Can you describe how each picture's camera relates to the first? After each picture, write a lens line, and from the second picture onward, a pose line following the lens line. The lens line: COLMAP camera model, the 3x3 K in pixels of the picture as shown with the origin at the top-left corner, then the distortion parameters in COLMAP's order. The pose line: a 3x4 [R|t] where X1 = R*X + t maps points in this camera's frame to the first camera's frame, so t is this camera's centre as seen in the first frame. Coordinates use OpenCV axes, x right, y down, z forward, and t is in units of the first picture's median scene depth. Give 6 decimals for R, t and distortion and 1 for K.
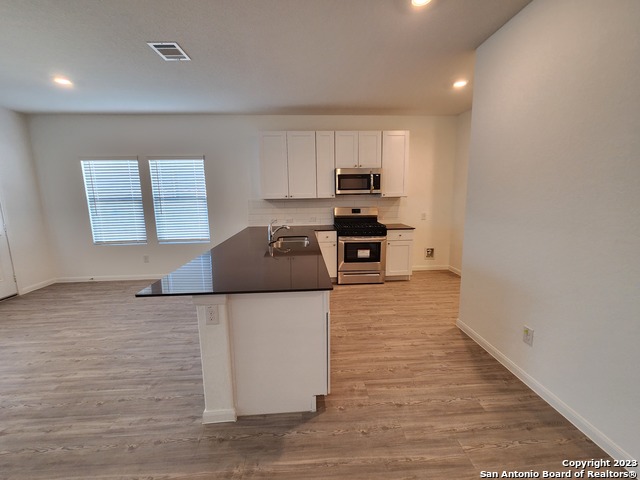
lens RADIAL K [[261.9, 0, 321.5], [0, 261.9, 235.2], [0, 0, 1]] dist [-0.001479, -0.001157]
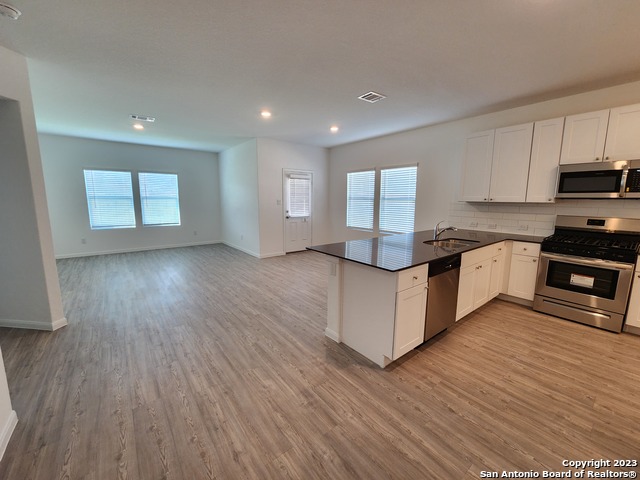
lens RADIAL K [[261.9, 0, 321.1], [0, 261.9, 235.8], [0, 0, 1]] dist [-0.001479, -0.001157]
pose [[0.570681, 0.135539, -0.809909, 0.332465], [-0.139336, 0.987965, 0.067158, -0.000174], [0.809264, 0.074524, 0.582698, -0.011297]]
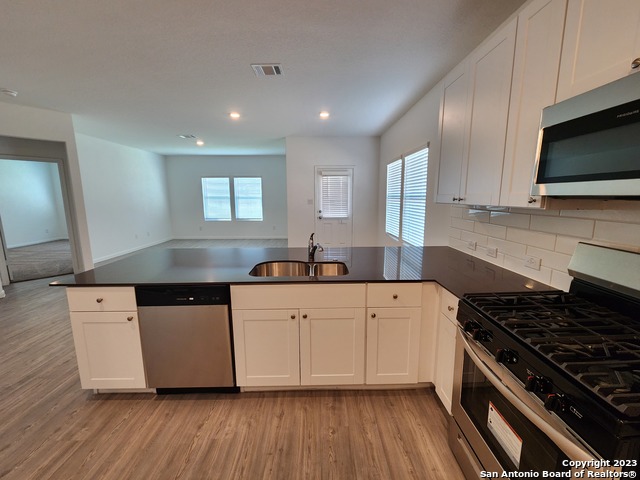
lens RADIAL K [[261.9, 0, 320.6], [0, 261.9, 237.6], [0, 0, 1]] dist [-0.001479, -0.001157]
pose [[-0.052138, 0.173639, -0.983428, 0.467733], [-0.146721, 0.972749, 0.179532, -0.263104], [0.987803, 0.153650, -0.025241, 1.592045]]
